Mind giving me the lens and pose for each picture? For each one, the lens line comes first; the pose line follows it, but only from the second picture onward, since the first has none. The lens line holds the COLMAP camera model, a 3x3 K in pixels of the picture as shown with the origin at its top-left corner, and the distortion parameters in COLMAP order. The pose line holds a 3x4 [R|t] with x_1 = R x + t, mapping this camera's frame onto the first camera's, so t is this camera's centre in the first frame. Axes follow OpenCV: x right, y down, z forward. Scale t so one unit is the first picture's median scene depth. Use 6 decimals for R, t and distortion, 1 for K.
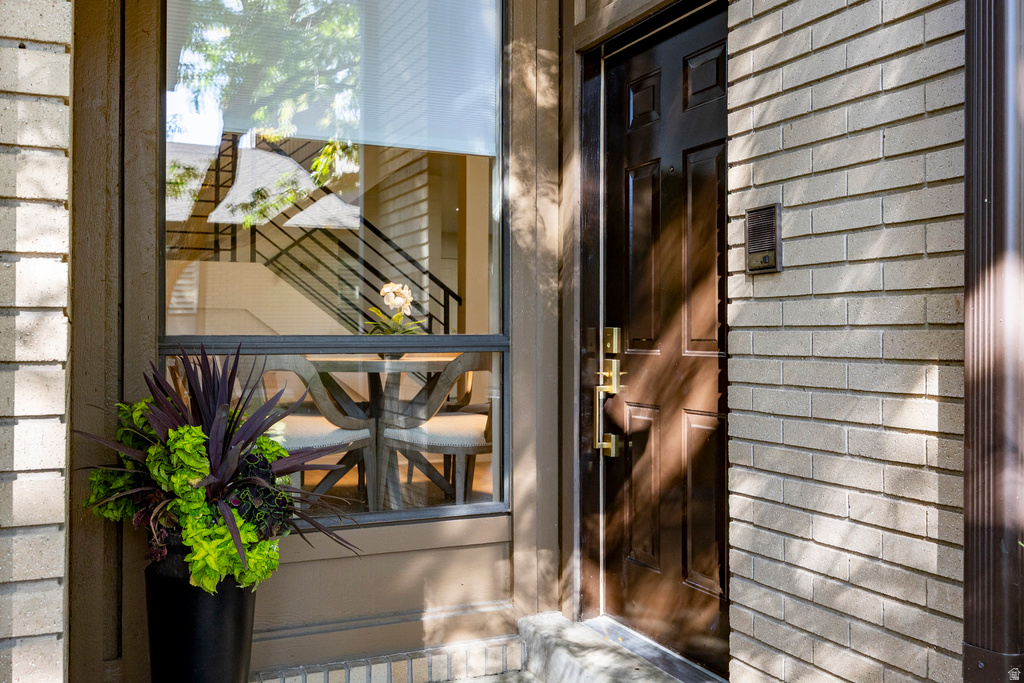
lens RADIAL K [[976.1, 0, 508.4], [0, 976.1, 334.9], [0, 0, 1]] dist [0.017099, 0.000000]
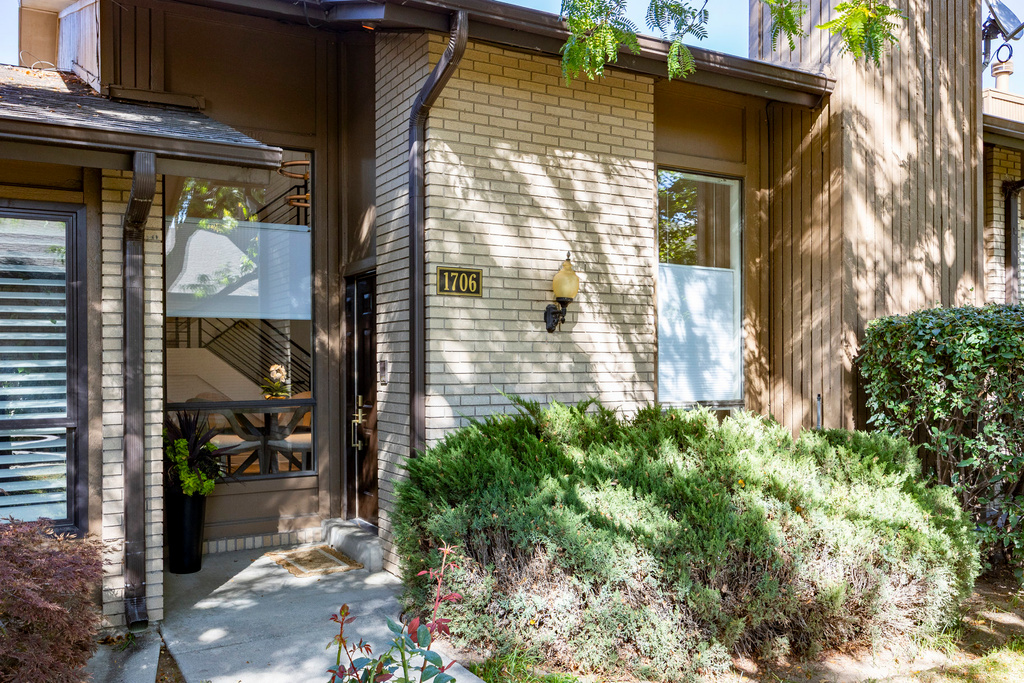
lens RADIAL K [[861.5, 0, 517.9], [0, 861.5, 349.7], [0, 0, 1]] dist [-0.010792, -0.011825]
pose [[0.994542, -0.004941, 0.104221, 0.266097], [0.006207, 0.999911, -0.011821, -0.089563], [-0.104154, 0.012403, 0.994484, -1.098332]]
